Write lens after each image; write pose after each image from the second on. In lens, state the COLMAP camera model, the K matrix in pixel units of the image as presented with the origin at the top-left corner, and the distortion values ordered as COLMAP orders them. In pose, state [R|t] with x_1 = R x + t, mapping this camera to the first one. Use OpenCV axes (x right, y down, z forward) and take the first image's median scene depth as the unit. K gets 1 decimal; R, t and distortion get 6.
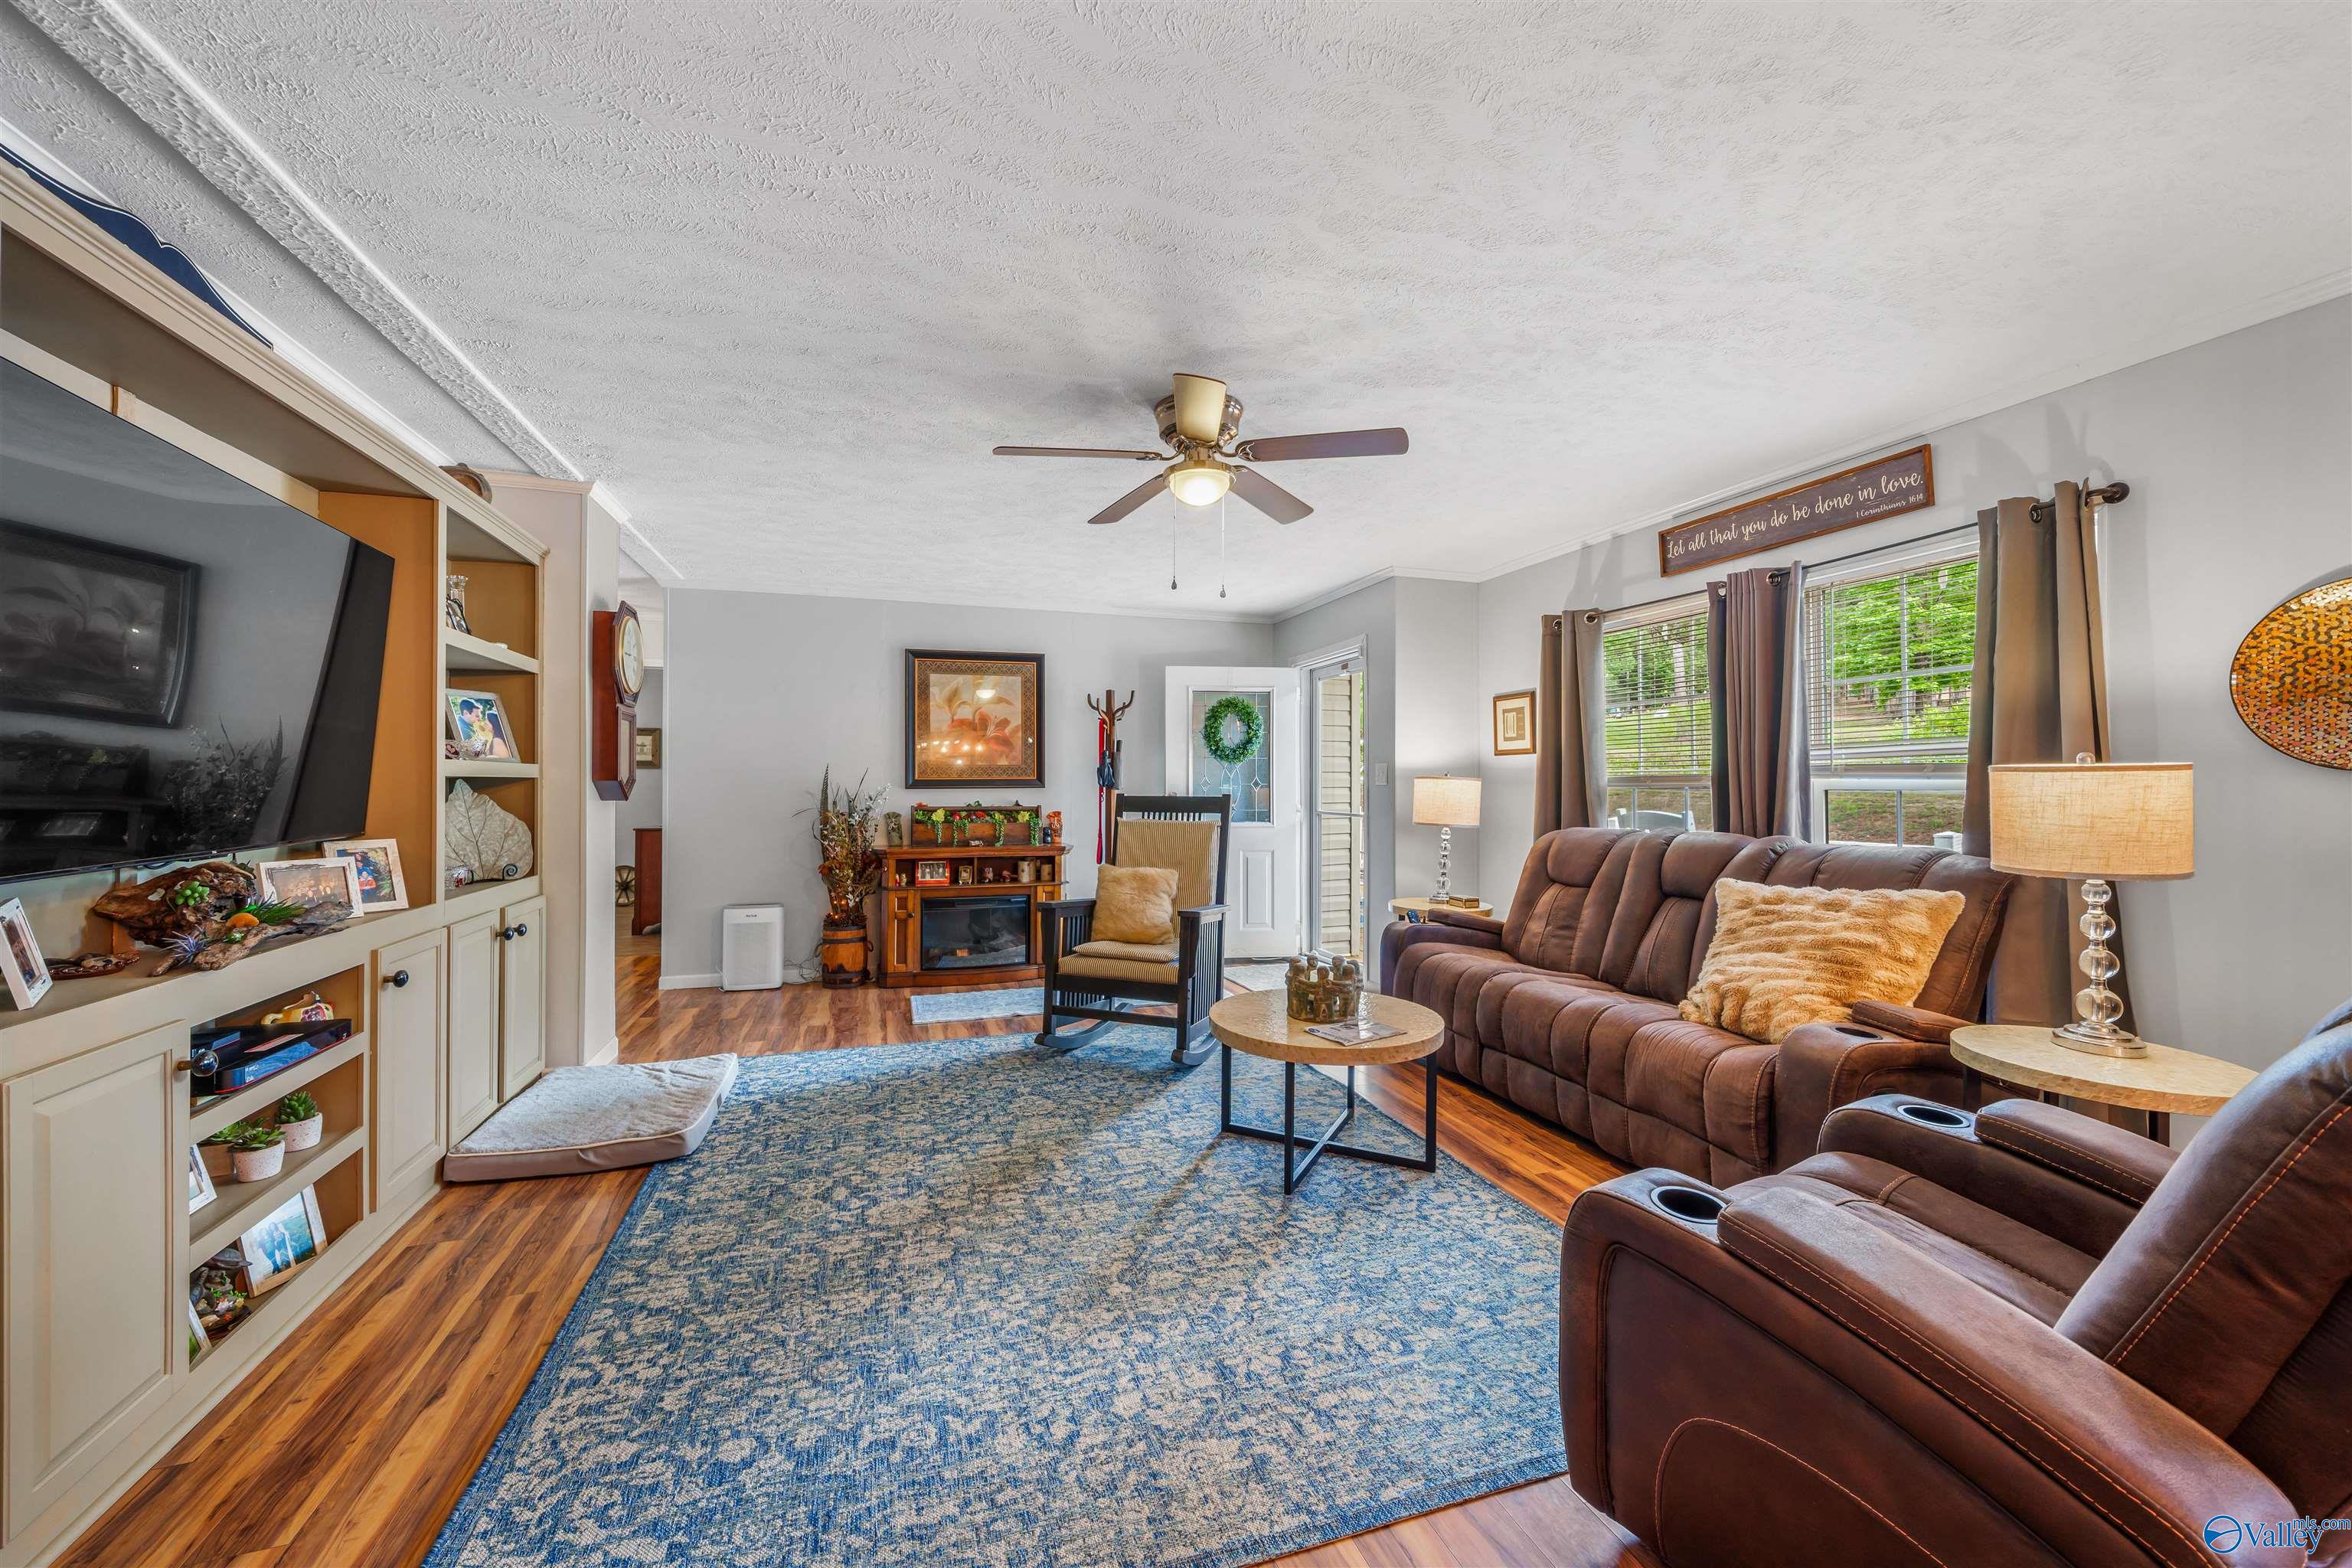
lens RADIAL K [[909.1, 0, 1167.3], [0, 909.1, 770.1], [0, 0, 1]] dist [-0.002768, -0.000108]
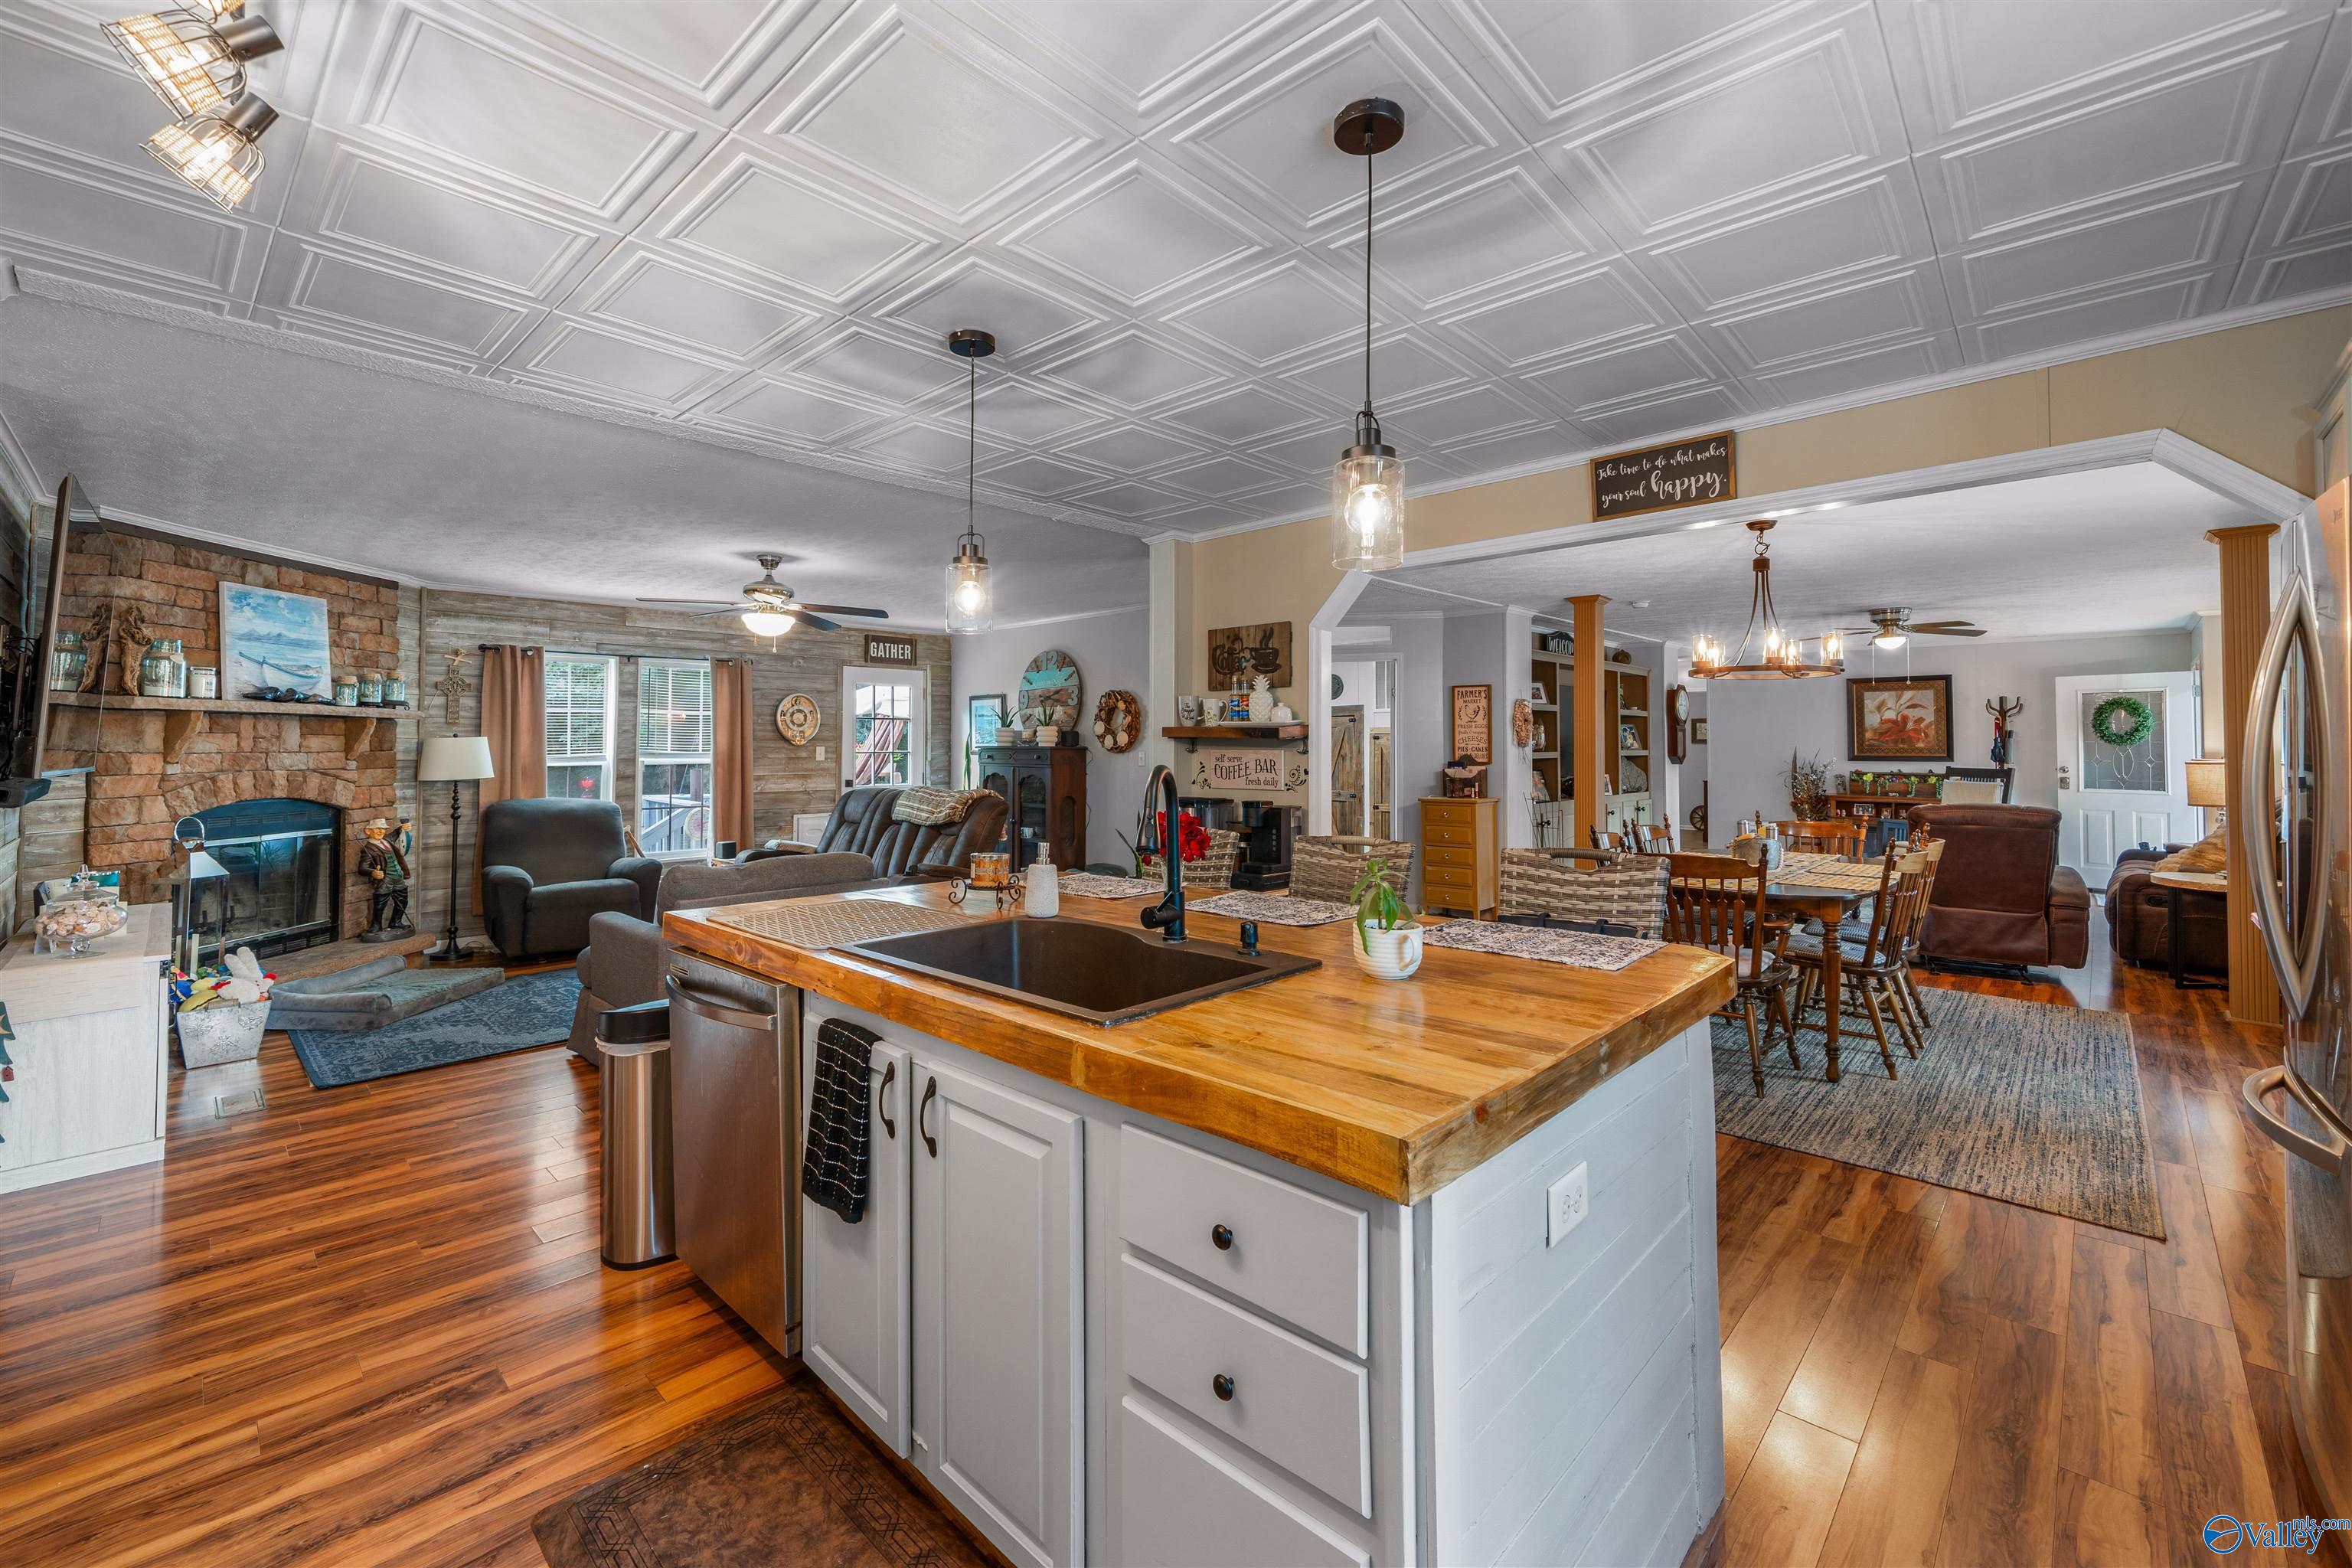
lens RADIAL K [[966.1, 0, 1162.5], [0, 966.1, 717.4], [0, 0, 1]] dist [-0.000719, 0.000250]
pose [[0.467805, -0.022612, -0.883543, 0.955481], [0.009468, 0.999744, -0.020572, -0.048006], [0.883781, 0.001259, 0.467899, -1.322166]]
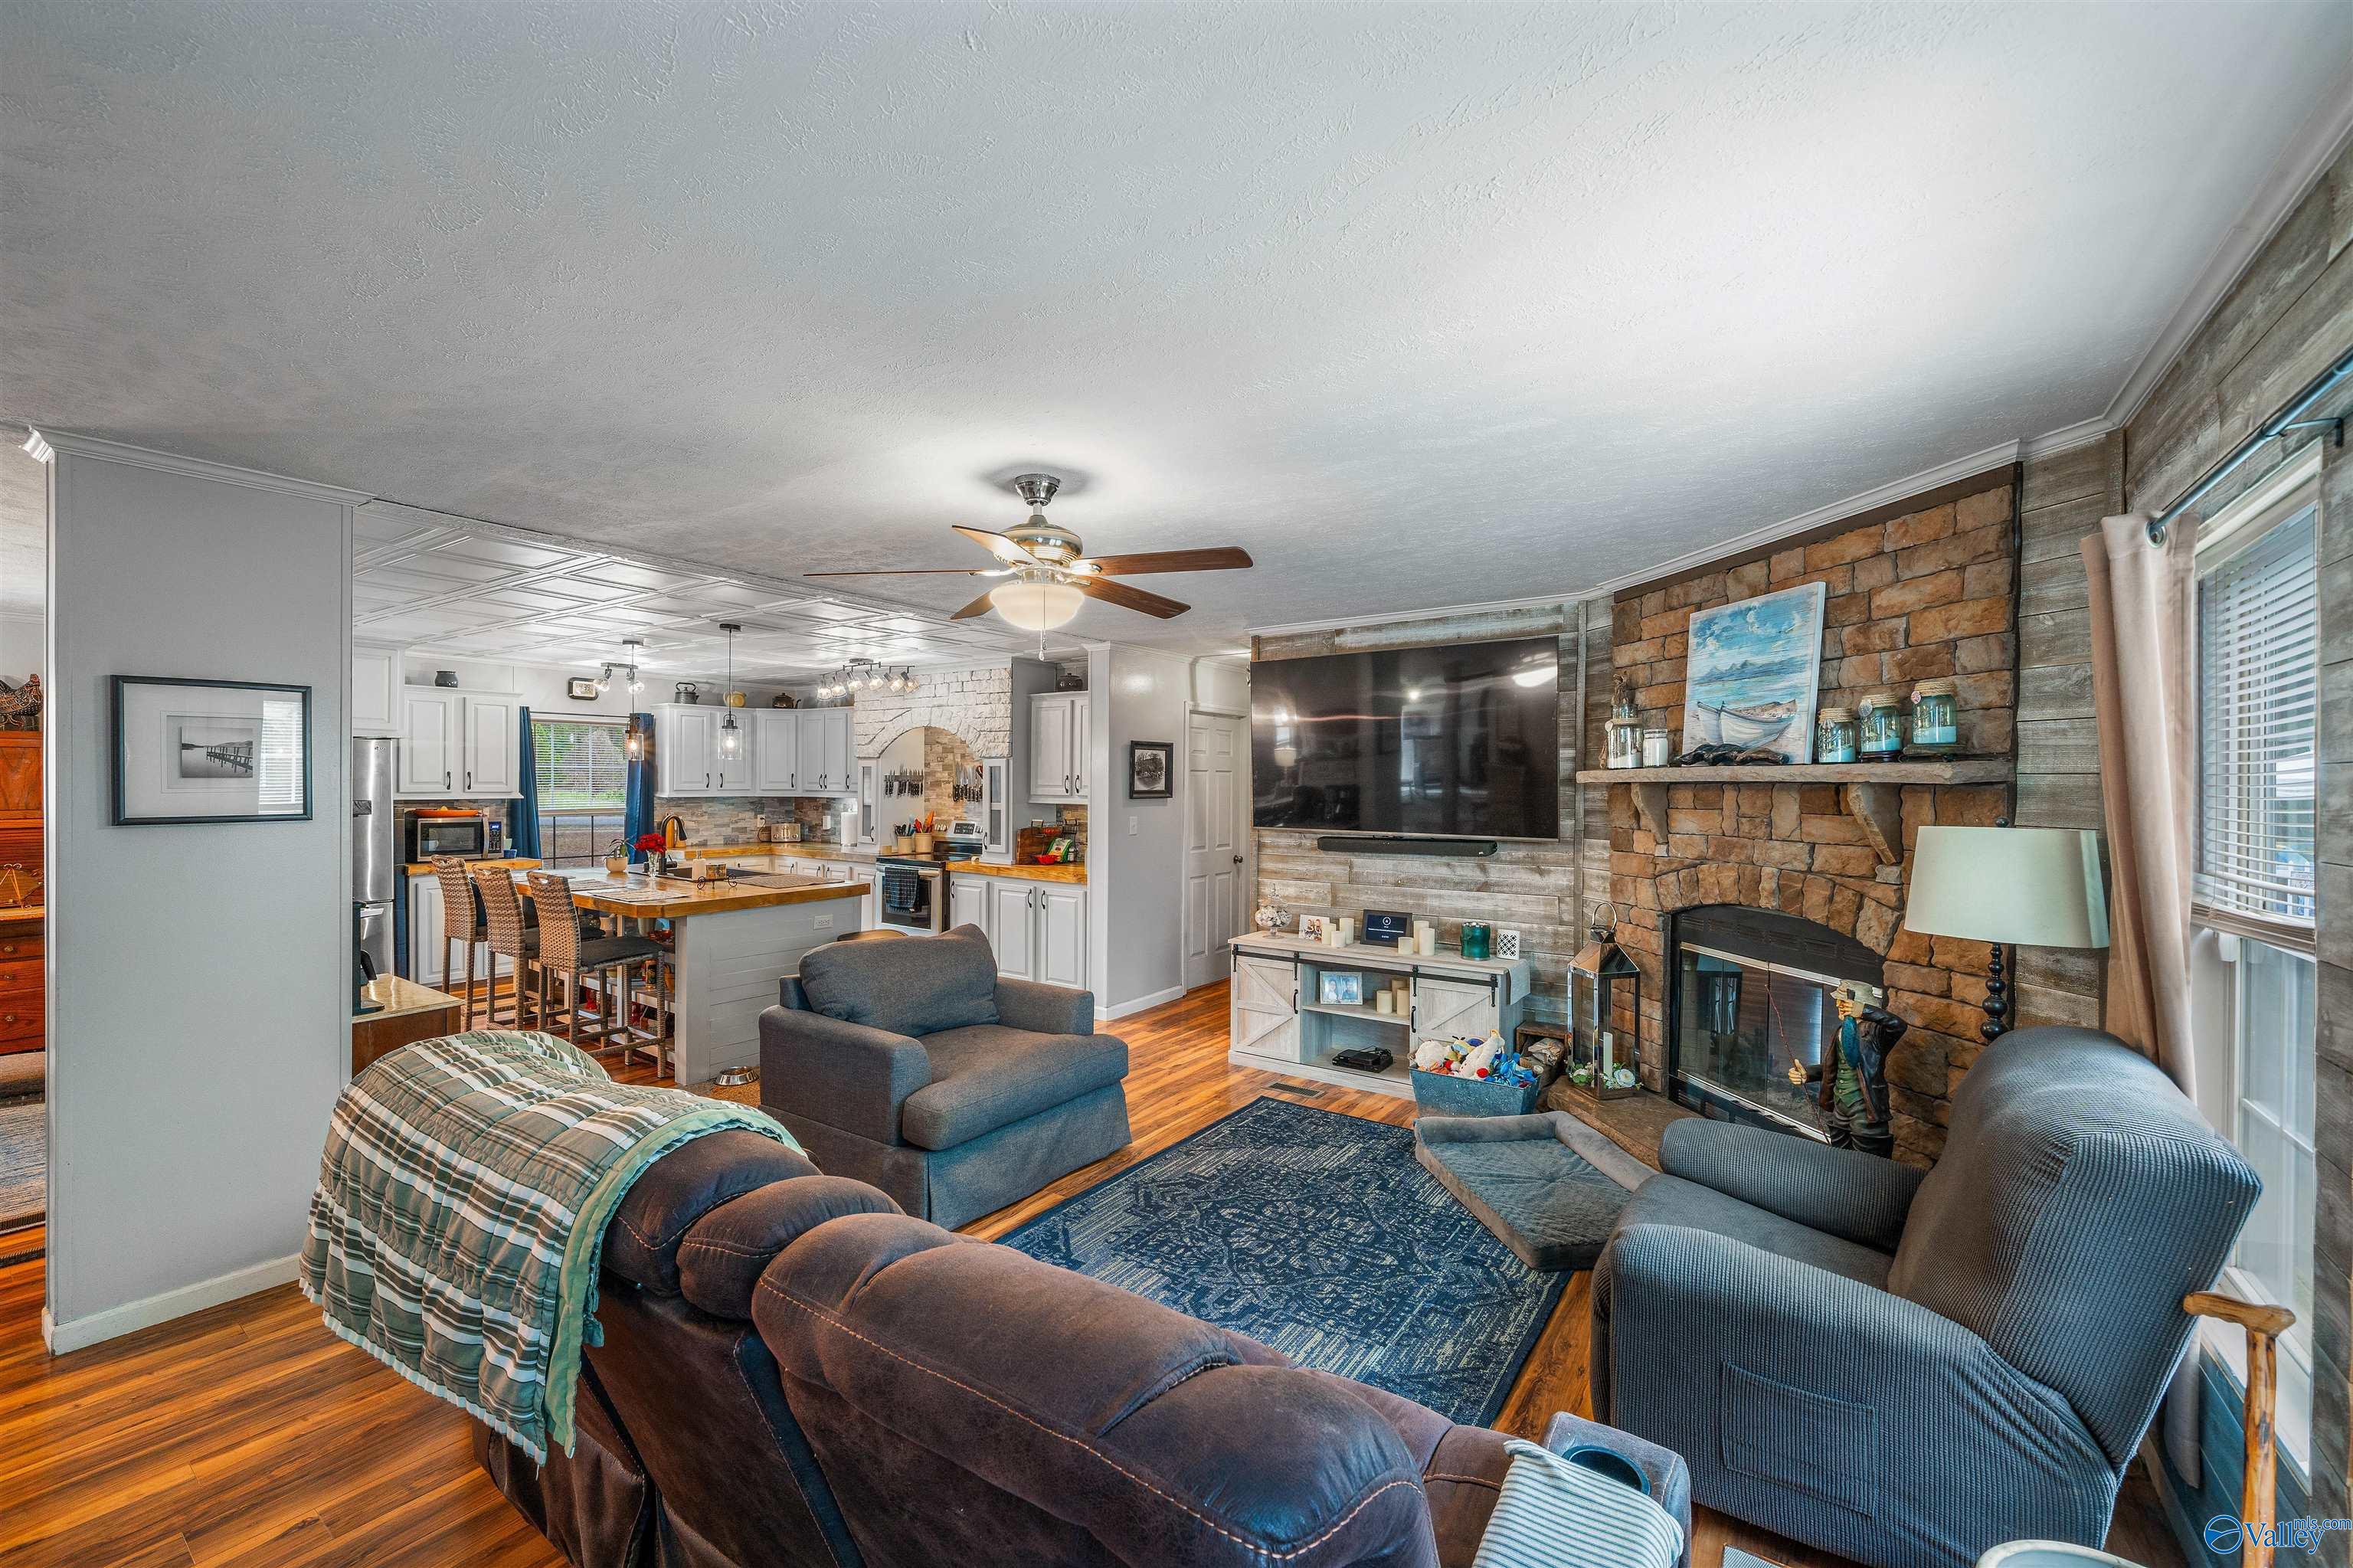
lens RADIAL K [[936.7, 0, 1163.9], [0, 936.7, 790.5], [0, 0, 1]] dist [-0.000315, -0.000199]
pose [[-0.592567, -0.003541, 0.805514, -0.940383], [-0.011843, 0.999921, -0.004317, -0.070808], [-0.805434, -0.012098, -0.592561, -0.880261]]
